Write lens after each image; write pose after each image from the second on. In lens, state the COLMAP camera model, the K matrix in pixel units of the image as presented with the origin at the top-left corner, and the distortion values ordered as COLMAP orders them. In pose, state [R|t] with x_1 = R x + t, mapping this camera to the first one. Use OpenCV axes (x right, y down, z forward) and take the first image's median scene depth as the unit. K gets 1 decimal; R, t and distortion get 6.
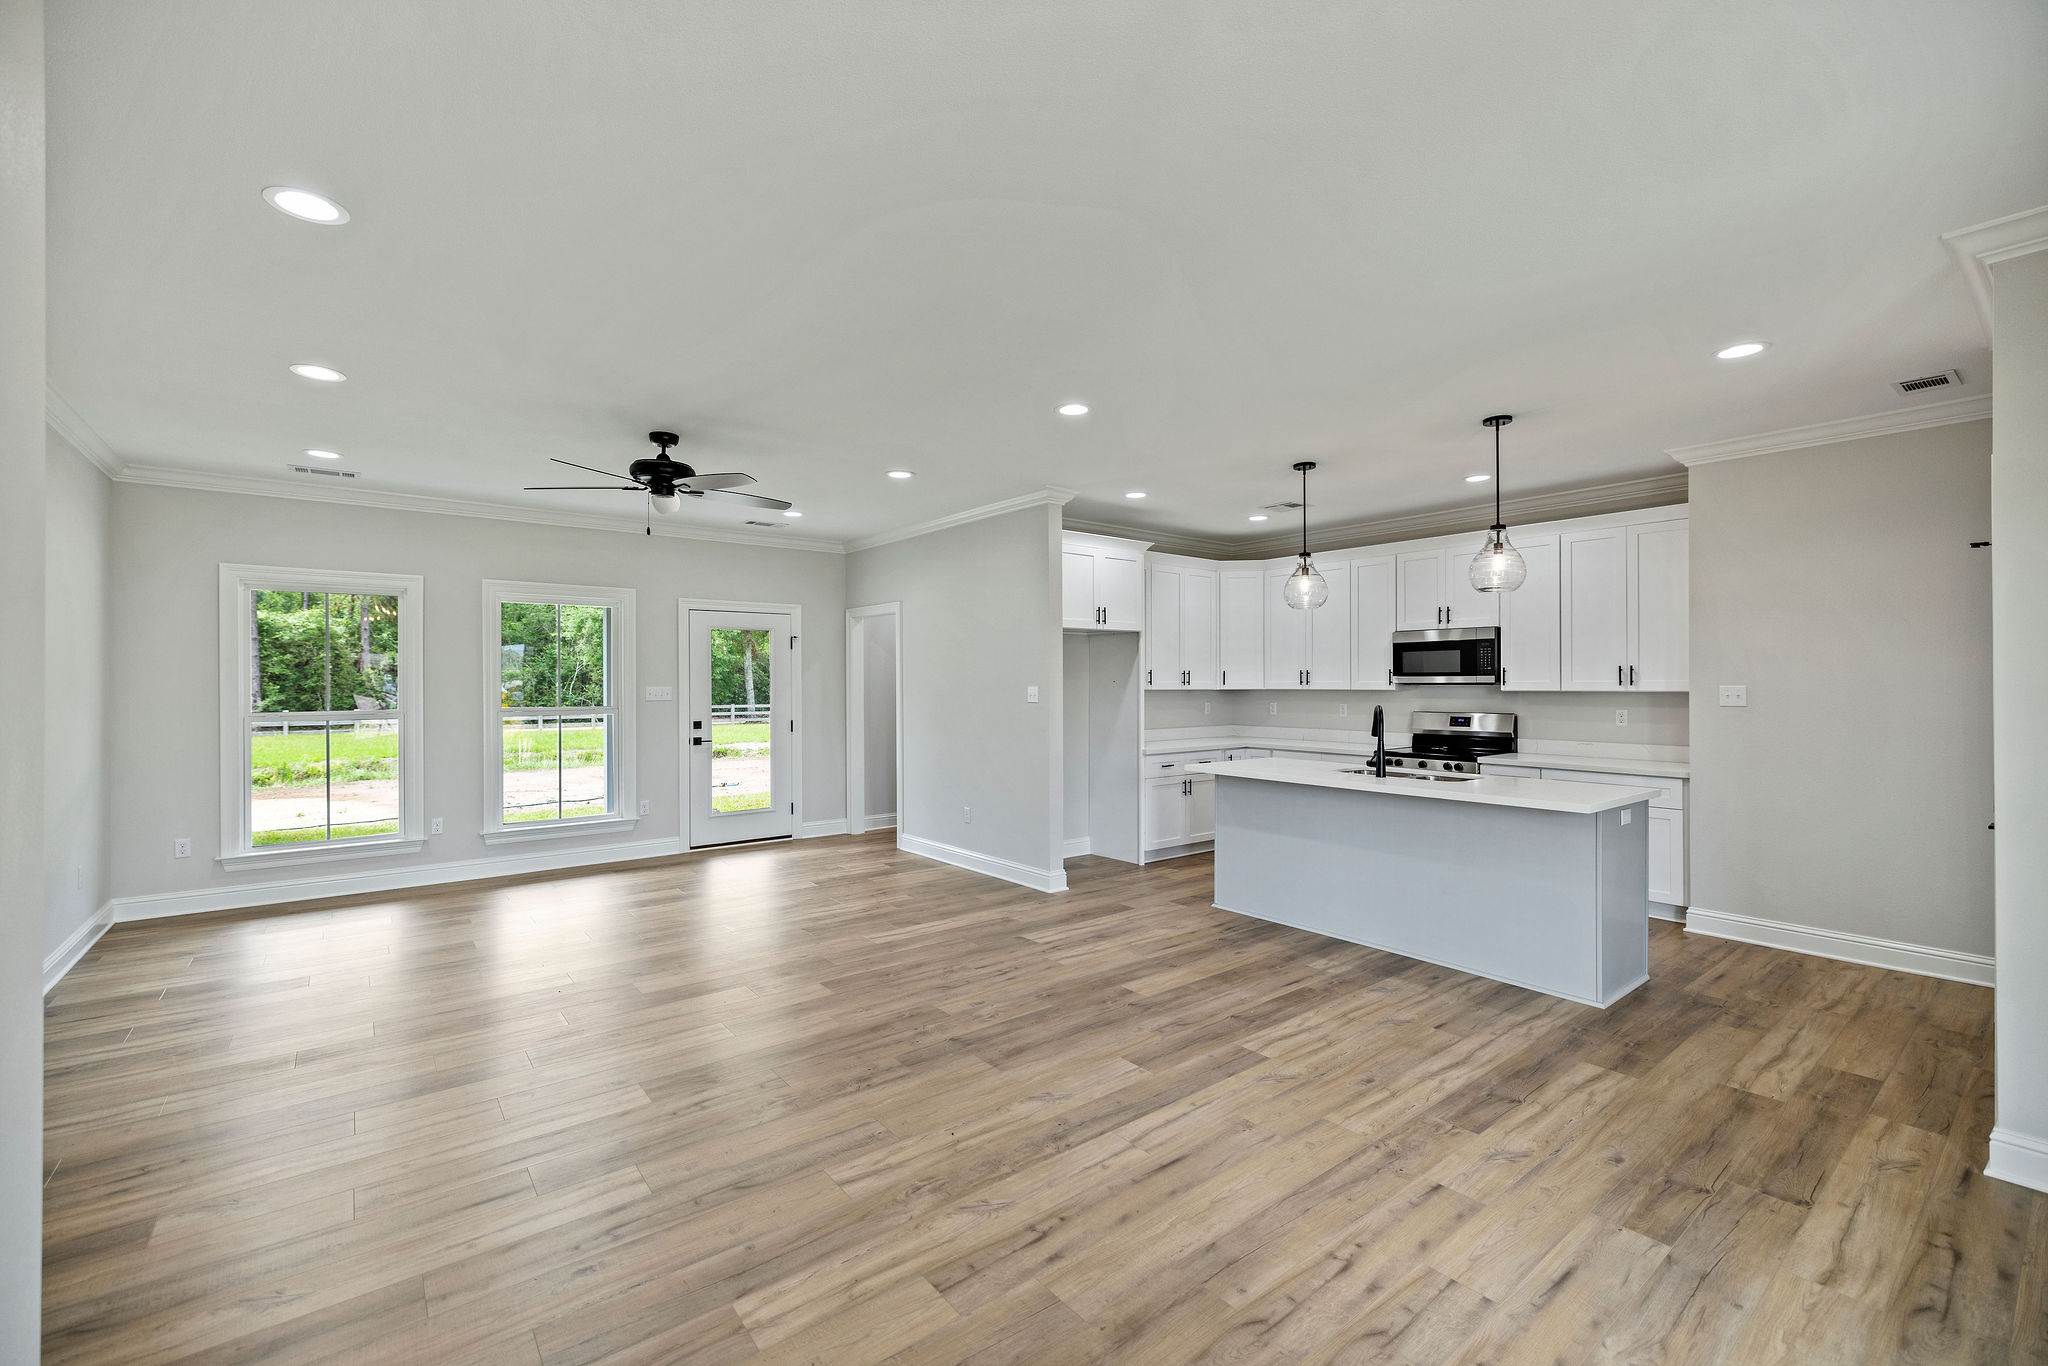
lens RADIAL K [[860.9, 0, 1017.7], [0, 860.9, 680.8], [0, 0, 1]] dist [0.001718, -0.000599]
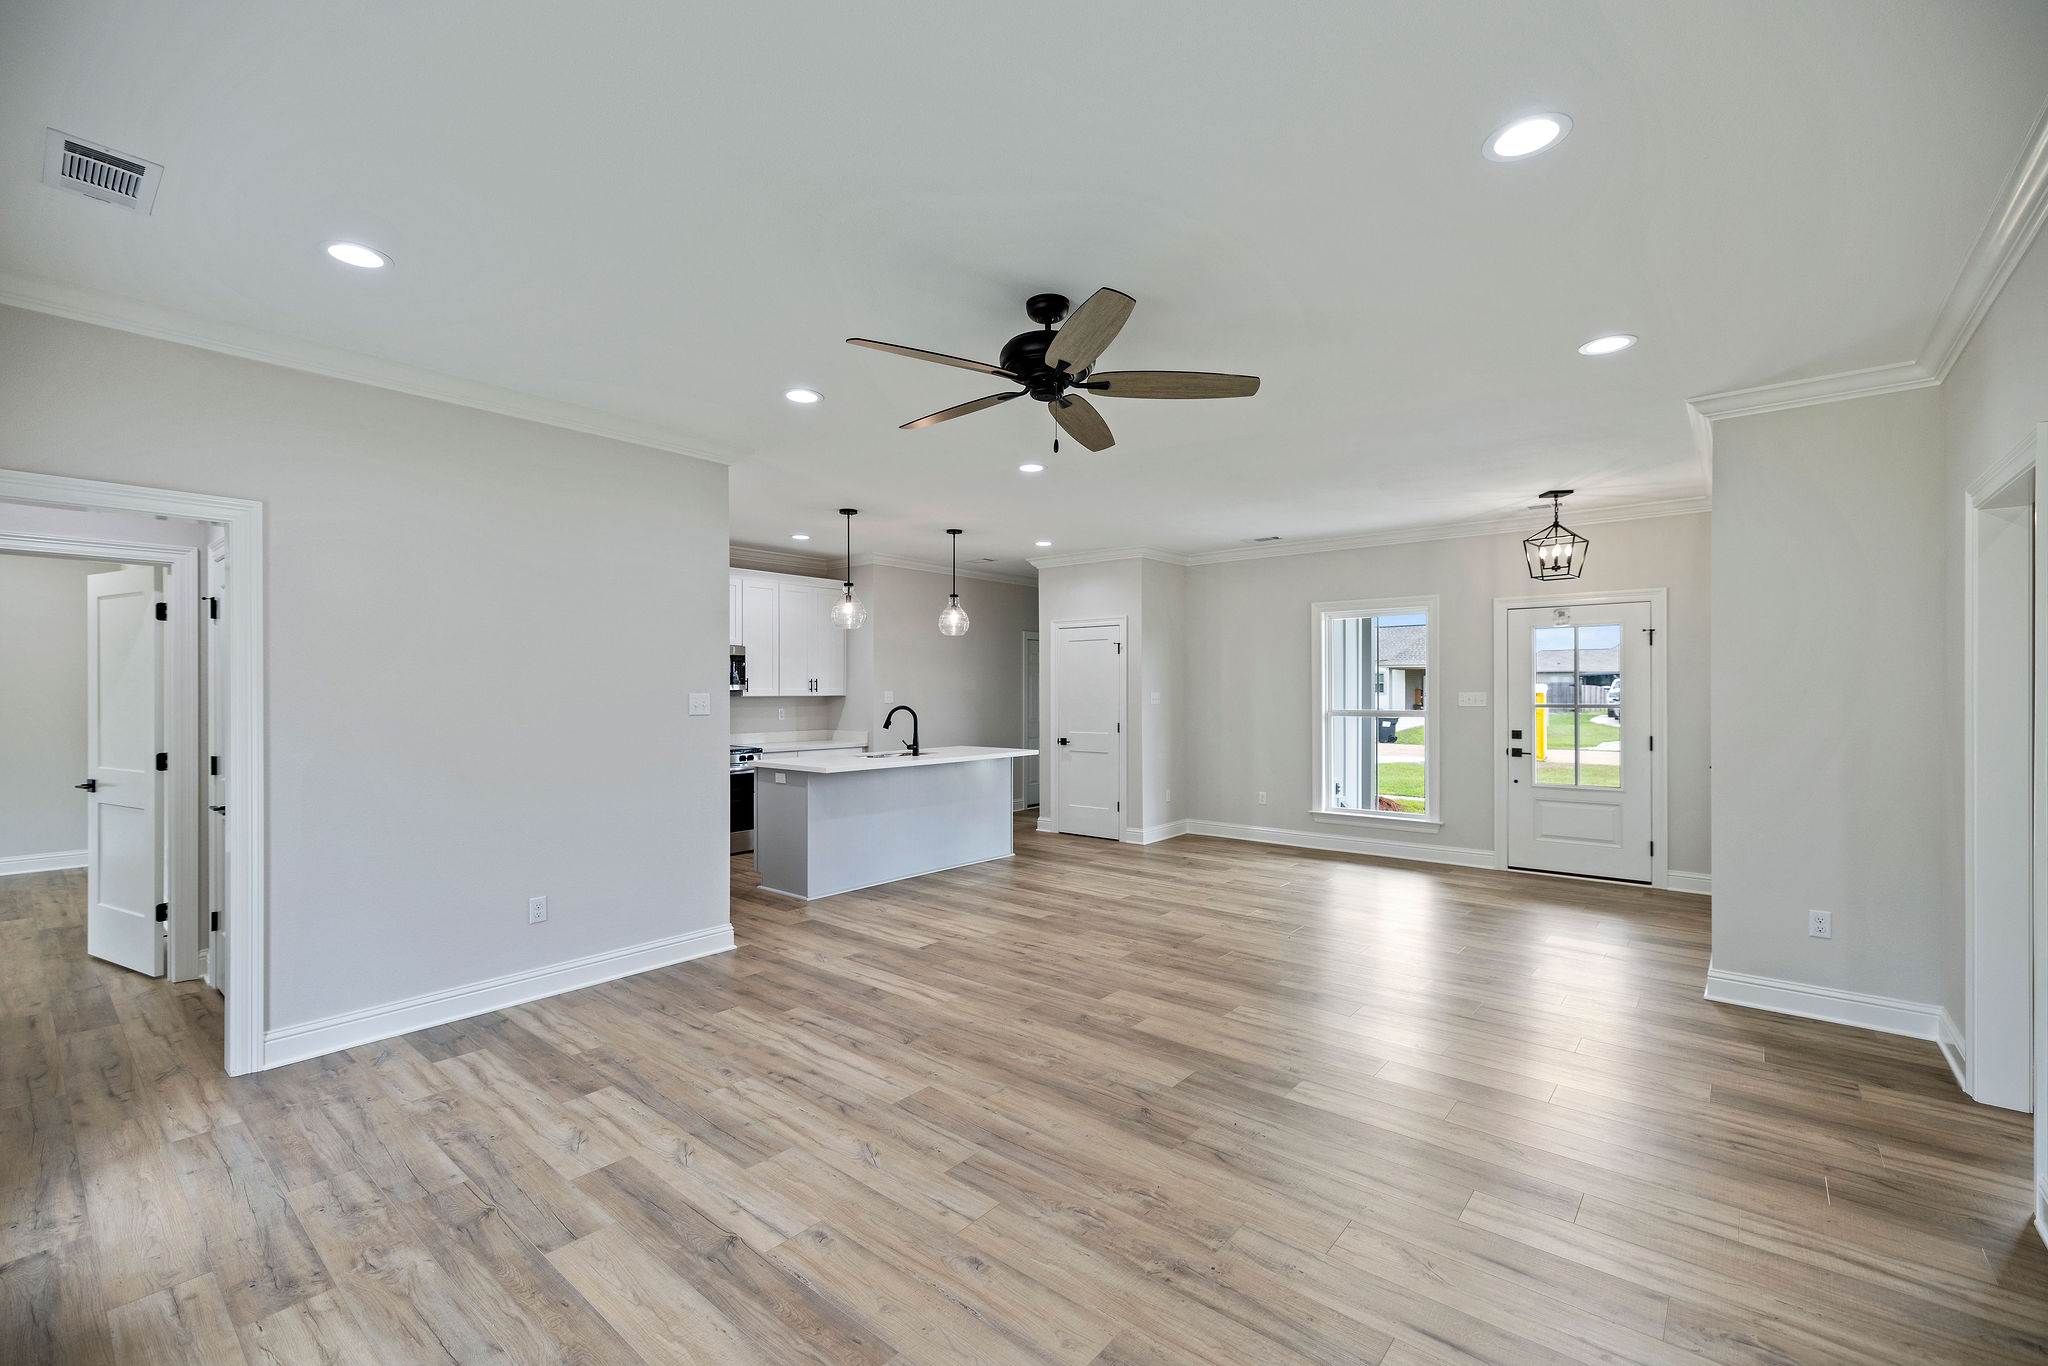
lens RADIAL K [[860.9, 0, 1018.0], [0, 860.9, 712.6], [0, 0, 1]] dist [0.001718, -0.000599]
pose [[-0.204495, -0.024267, 0.978567, -0.906023], [-0.000742, 0.999696, 0.024636, 0.004362], [-0.978867, 0.004311, -0.204451, 1.013460]]
